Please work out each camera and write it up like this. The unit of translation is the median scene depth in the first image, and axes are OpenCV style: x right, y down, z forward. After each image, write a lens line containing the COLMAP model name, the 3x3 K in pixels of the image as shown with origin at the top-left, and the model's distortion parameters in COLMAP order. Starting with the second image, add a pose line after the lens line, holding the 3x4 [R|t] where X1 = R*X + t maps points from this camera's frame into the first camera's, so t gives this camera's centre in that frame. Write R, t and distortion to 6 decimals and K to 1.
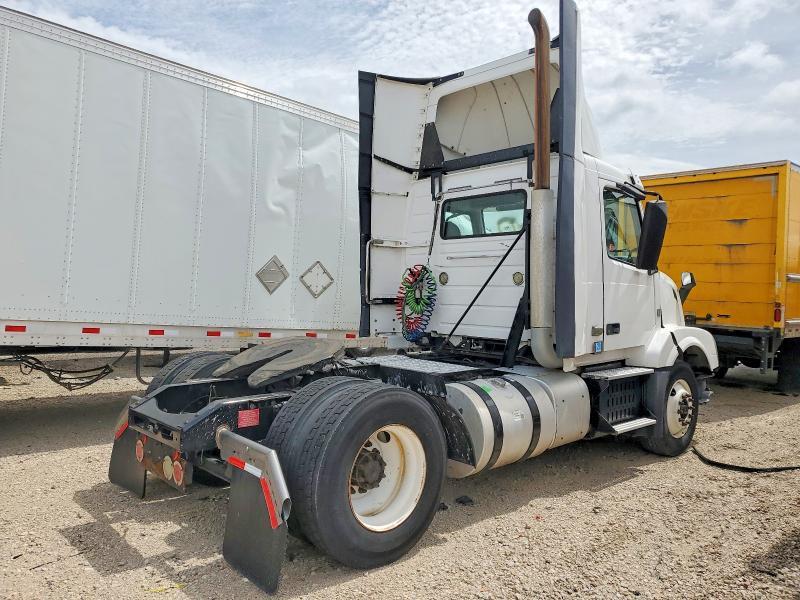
lens RADIAL K [[585.3, 0, 400.0], [0, 585.3, 300.0], [0, 0, 1]] dist [0.030669, -0.003716]
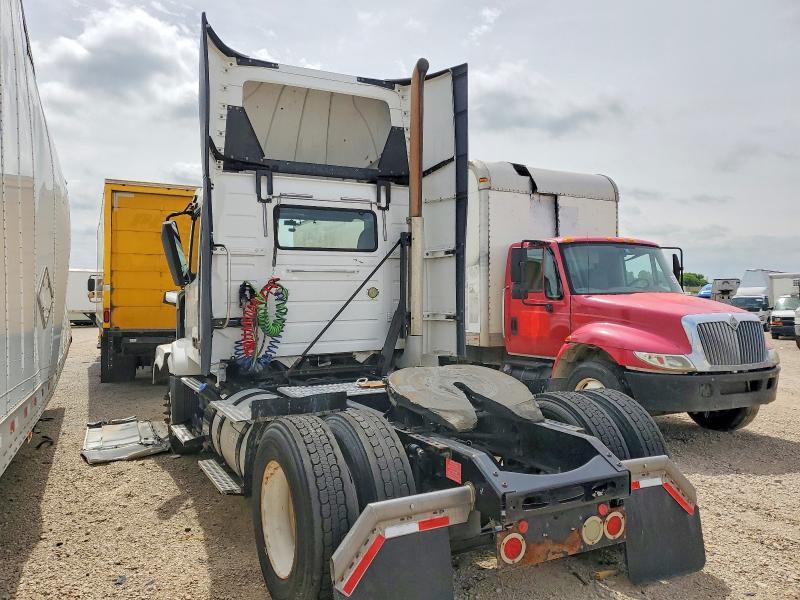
lens RADIAL K [[585.3, 0, 400.0], [0, 585.3, 300.0], [0, 0, 1]] dist [0.030669, -0.003716]
pose [[0.304064, -0.028196, 0.952234, -0.713213], [0.024749, 0.999458, 0.021692, -0.041295], [-0.952330, 0.016972, 0.304597, 0.554825]]
